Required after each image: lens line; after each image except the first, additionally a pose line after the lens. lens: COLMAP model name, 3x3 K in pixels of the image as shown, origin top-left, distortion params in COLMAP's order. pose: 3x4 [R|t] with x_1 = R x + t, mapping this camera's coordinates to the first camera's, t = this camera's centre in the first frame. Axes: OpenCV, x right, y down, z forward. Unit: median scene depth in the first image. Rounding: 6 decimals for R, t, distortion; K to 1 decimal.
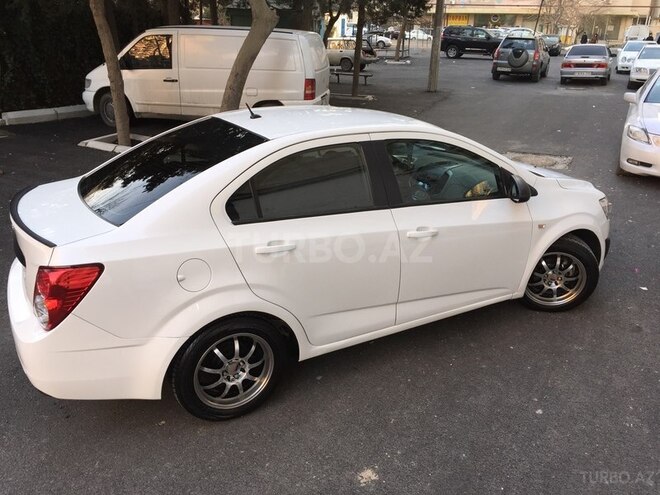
lens RADIAL K [[562.8, 0, 330.3], [0, 562.8, 242.2], [0, 0, 1]] dist [0.078763, -0.111751]
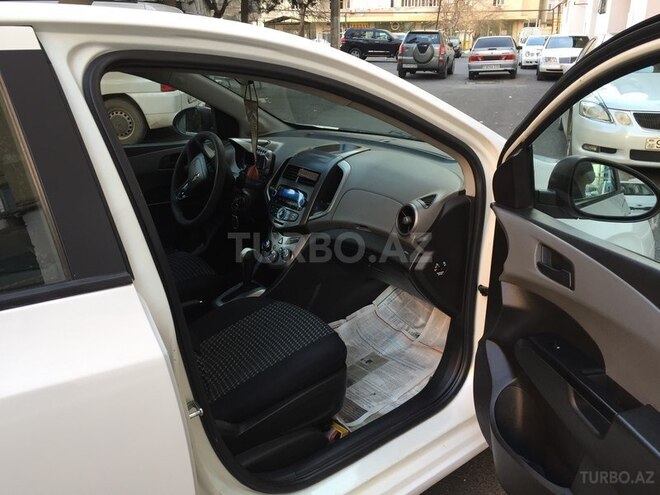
lens RADIAL K [[562.8, 0, 330.3], [0, 562.8, 242.2], [0, 0, 1]] dist [0.078763, -0.111751]
pose [[0.987453, -0.073599, 0.139714, 0.055321], [0.076640, 0.996922, -0.016504, -0.022448], [-0.138069, 0.027005, 0.990054, 0.229740]]
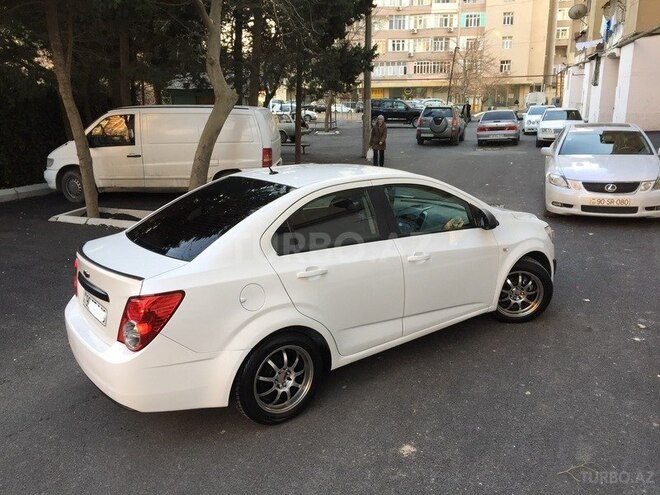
lens RADIAL K [[562.8, 0, 330.3], [0, 562.8, 242.2], [0, 0, 1]] dist [0.078763, -0.111751]
pose [[0.990347, -0.065200, 0.122317, -0.059420], [0.079414, 0.990165, -0.115183, 0.025966], [-0.113604, 0.123785, 0.985785, -0.065996]]
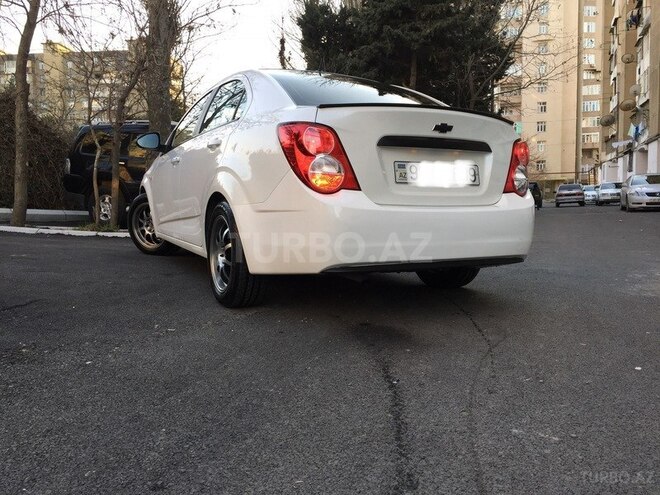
lens RADIAL K [[562.8, 0, 330.3], [0, 562.8, 242.2], [0, 0, 1]] dist [0.078763, -0.111751]
pose [[0.994874, -0.045025, 0.090541, -0.850515], [0.069623, 0.954361, -0.290426, 0.533131], [-0.073333, 0.295241, 0.952604, -1.033792]]
